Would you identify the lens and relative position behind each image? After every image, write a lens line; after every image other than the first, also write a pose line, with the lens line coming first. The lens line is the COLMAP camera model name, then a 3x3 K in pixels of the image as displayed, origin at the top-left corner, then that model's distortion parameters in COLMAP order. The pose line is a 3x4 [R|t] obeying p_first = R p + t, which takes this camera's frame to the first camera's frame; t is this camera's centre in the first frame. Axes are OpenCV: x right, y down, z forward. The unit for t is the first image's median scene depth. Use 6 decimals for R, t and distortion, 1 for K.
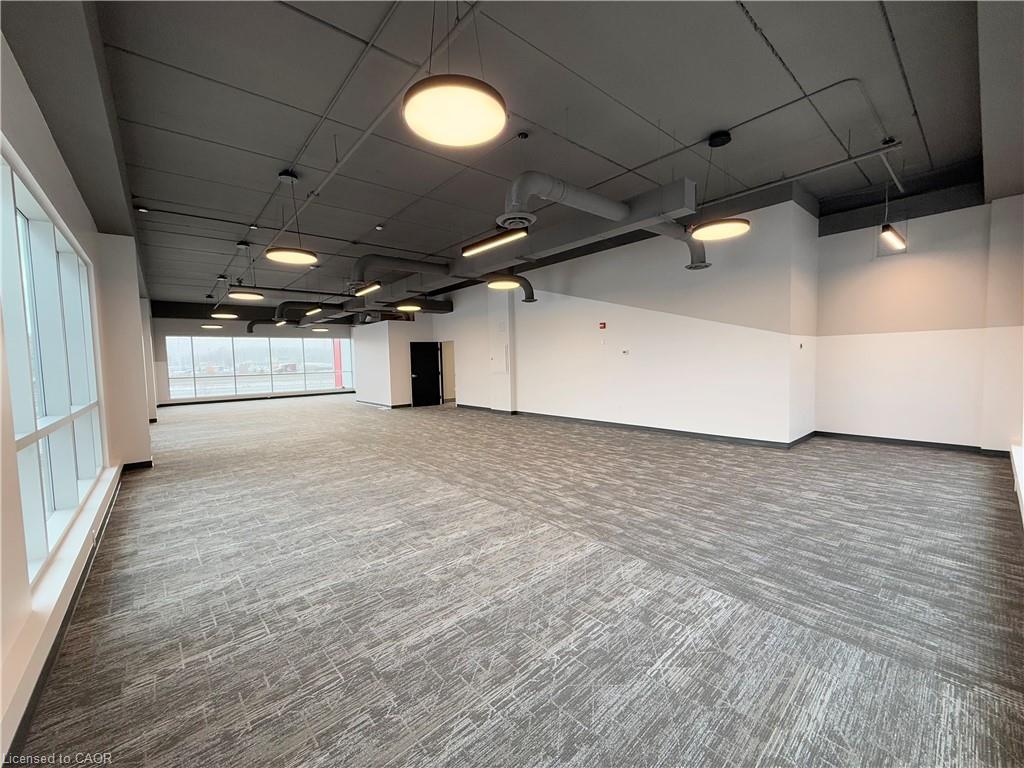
lens RADIAL K [[408.7, 0, 510.6], [0, 408.7, 379.7], [0, 0, 1]] dist [-0.000244, -0.000029]
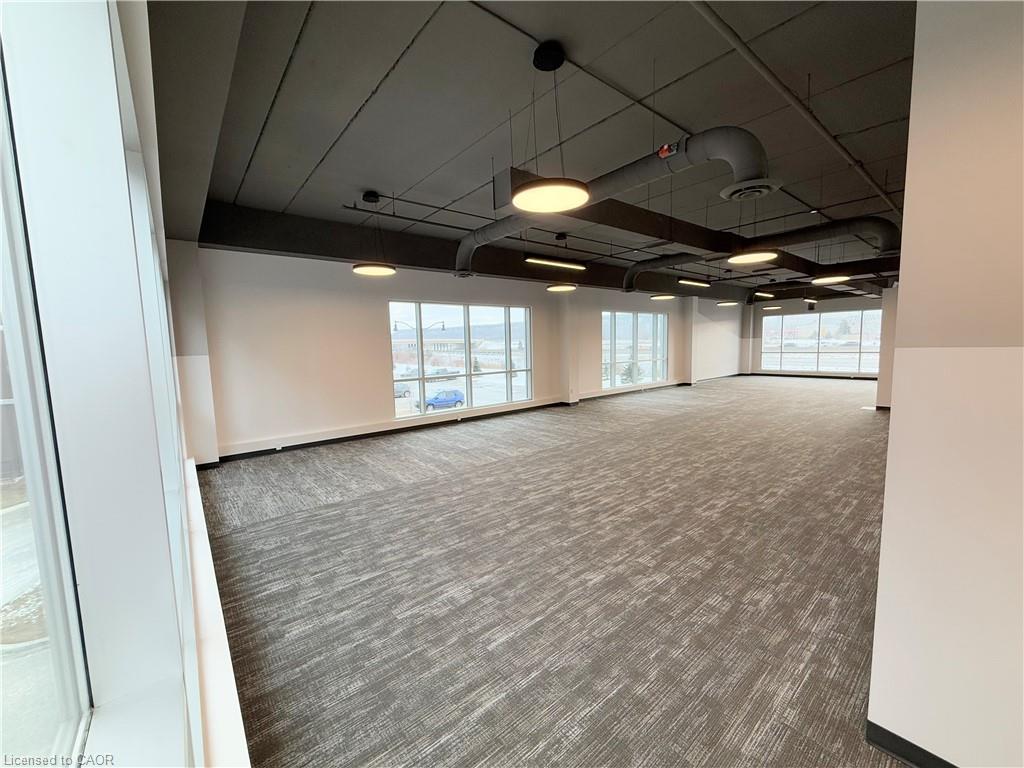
lens RADIAL K [[408.7, 0, 493.9], [0, 408.7, 379.2], [0, 0, 1]] dist [-0.000244, -0.000029]
pose [[-0.044677, 0.112424, -0.992655, 1.475048], [-0.020713, 0.993330, 0.113433, -0.168169], [0.998787, 0.025628, -0.042050, 1.155453]]
